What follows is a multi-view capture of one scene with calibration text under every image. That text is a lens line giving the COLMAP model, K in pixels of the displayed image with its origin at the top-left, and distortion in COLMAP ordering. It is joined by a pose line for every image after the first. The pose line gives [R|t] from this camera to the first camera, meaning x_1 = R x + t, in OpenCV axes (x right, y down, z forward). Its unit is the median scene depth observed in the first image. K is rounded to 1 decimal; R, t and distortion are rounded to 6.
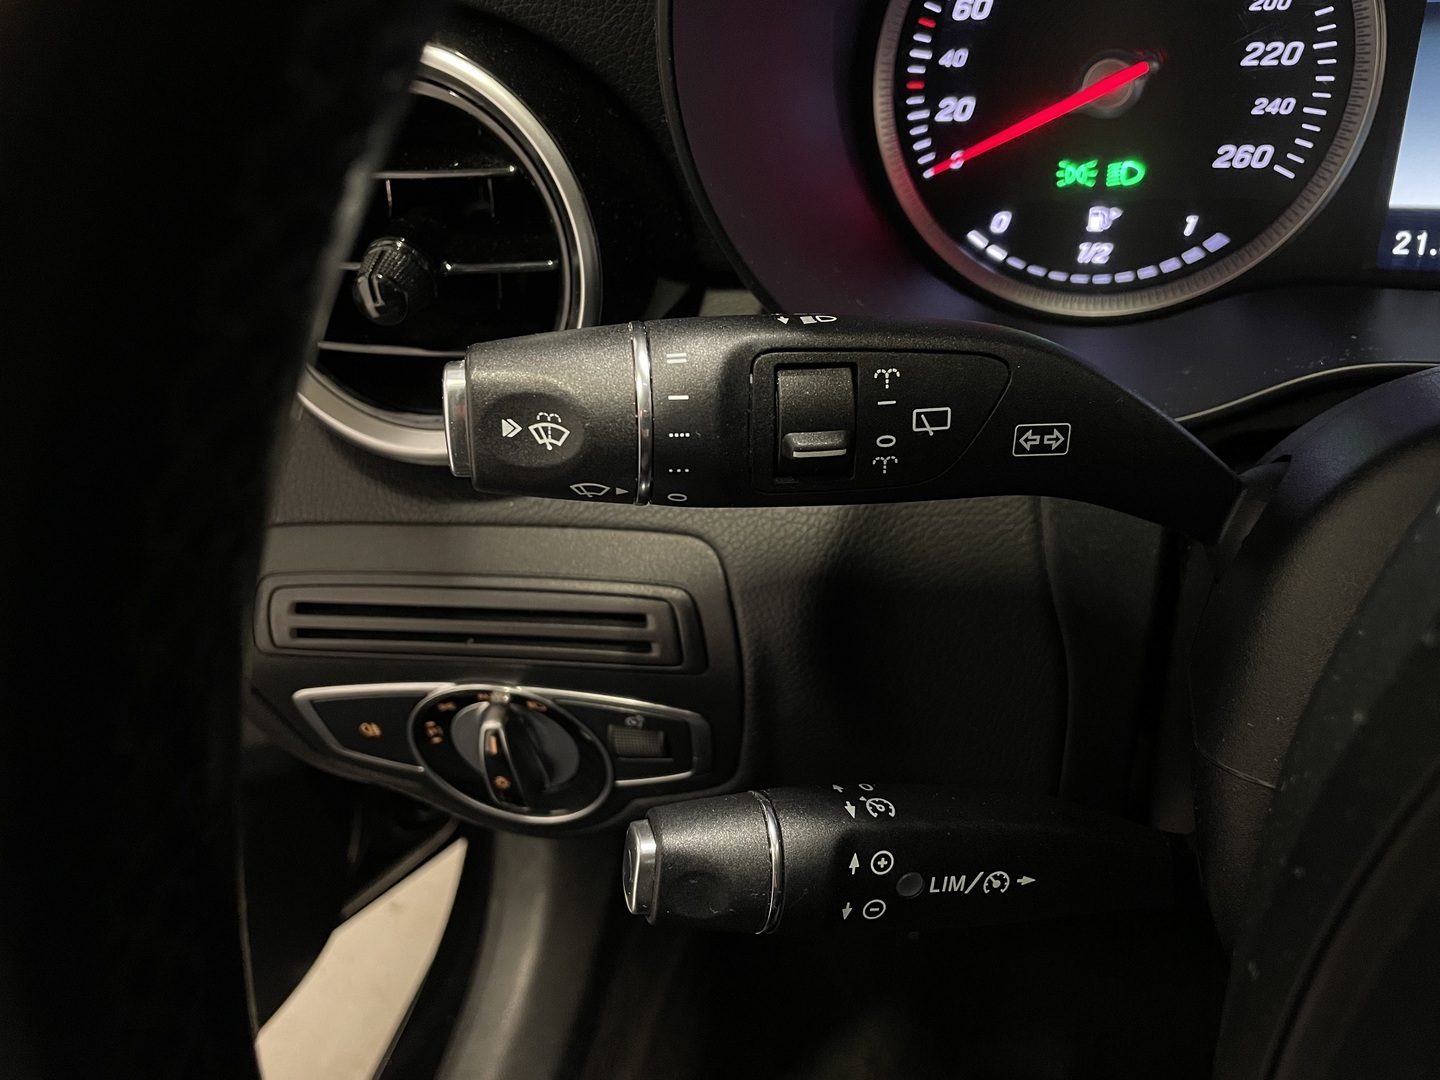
lens RADIAL K [[1115.6, 0, 721.5], [0, 1115.6, 514.1], [0, 0, 1]] dist [0.093376, -0.149674]
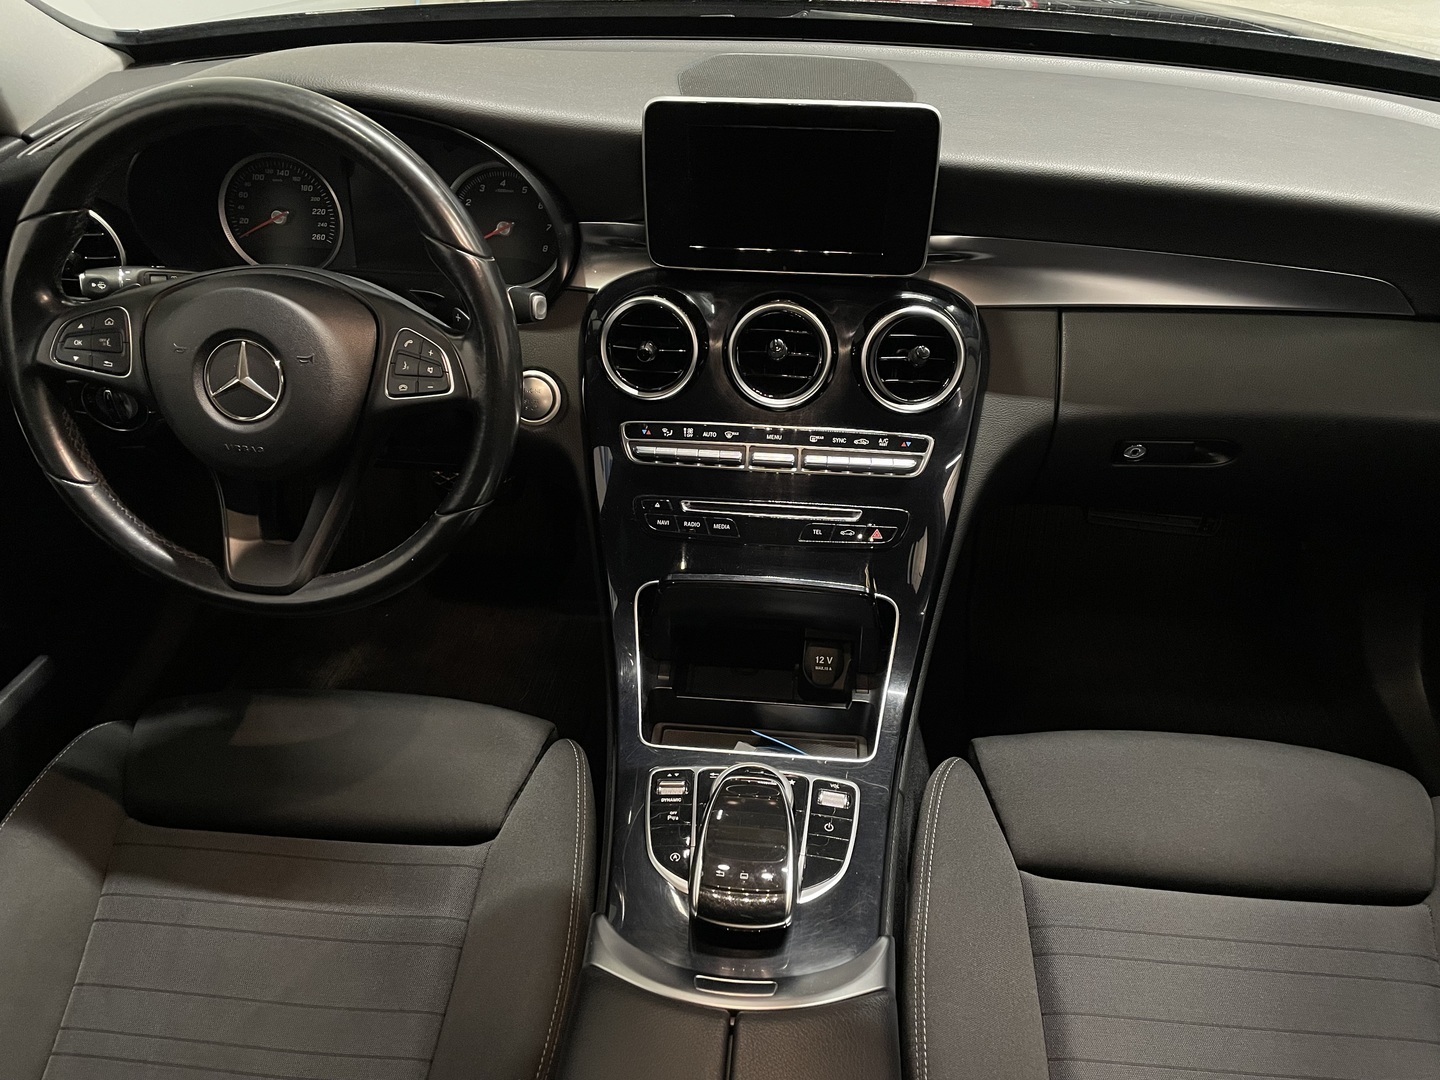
lens RADIAL K [[1228.1, 0, 793.5], [0, 1228.1, 542.9], [0, 0, 1]] dist [0.092974, -0.097840]
pose [[0.977208, -0.024965, 0.210811, 1.088328], [0.031521, 0.999116, -0.027798, 0.869752], [-0.209931, 0.033810, 0.977131, -3.358951]]
